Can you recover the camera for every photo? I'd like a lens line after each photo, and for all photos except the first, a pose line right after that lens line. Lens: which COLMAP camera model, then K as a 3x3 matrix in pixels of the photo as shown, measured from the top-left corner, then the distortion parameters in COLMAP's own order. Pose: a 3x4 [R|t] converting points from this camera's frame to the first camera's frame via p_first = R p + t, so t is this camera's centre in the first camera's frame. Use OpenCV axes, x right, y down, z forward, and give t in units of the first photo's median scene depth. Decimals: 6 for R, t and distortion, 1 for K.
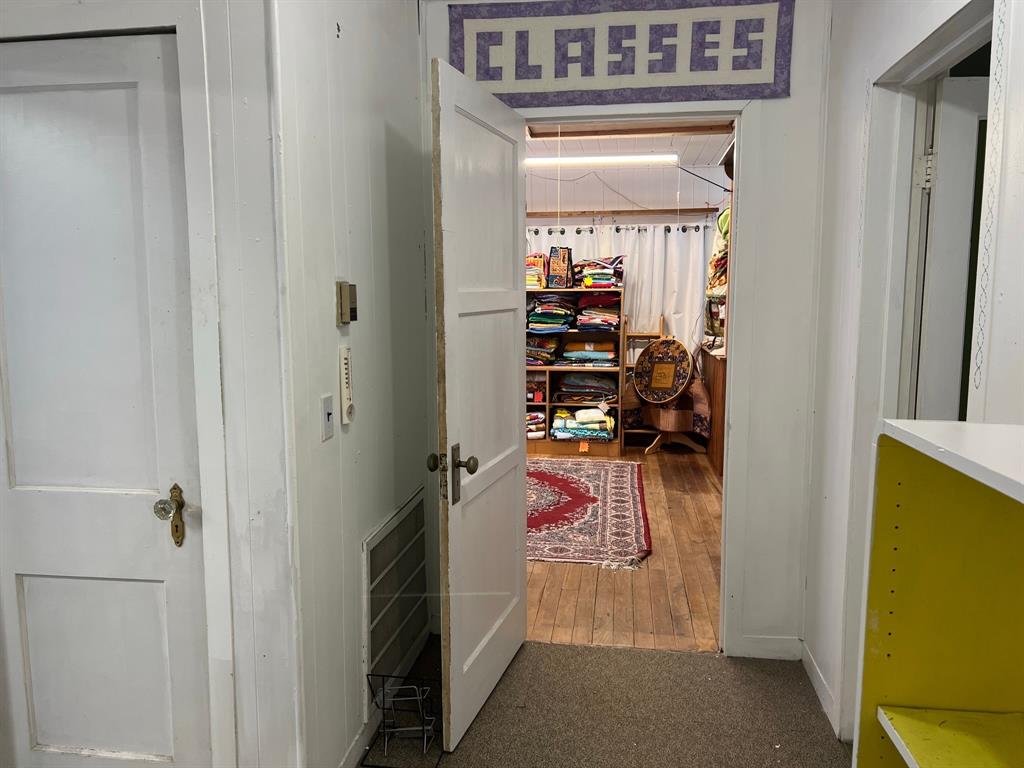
lens RADIAL K [[758.5, 0, 510.2], [0, 758.5, 384.8], [0, 0, 1]] dist [0.043085, -0.063316]
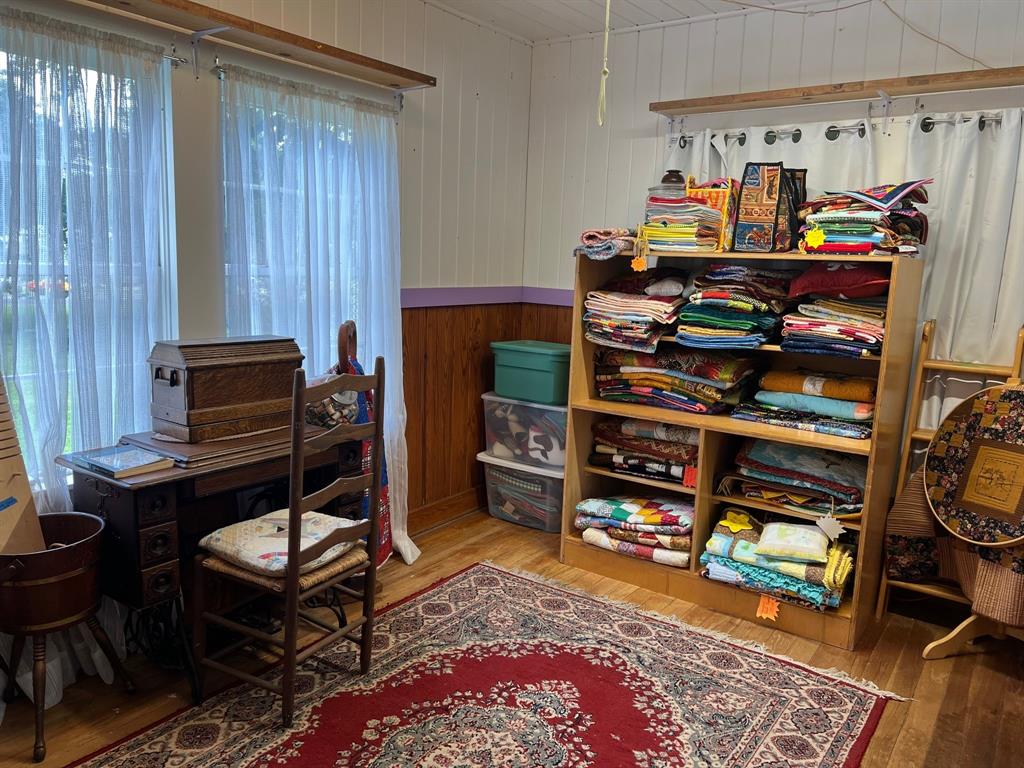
lens RADIAL K [[758.5, 0, 514.4], [0, 758.5, 380.8], [0, 0, 1]] dist [0.043085, -0.063316]
pose [[0.887406, 0.105986, -0.448640, 0.150645], [-0.095245, 0.994367, 0.046515, -0.057951], [0.451042, 0.001453, 0.892501, 0.524124]]
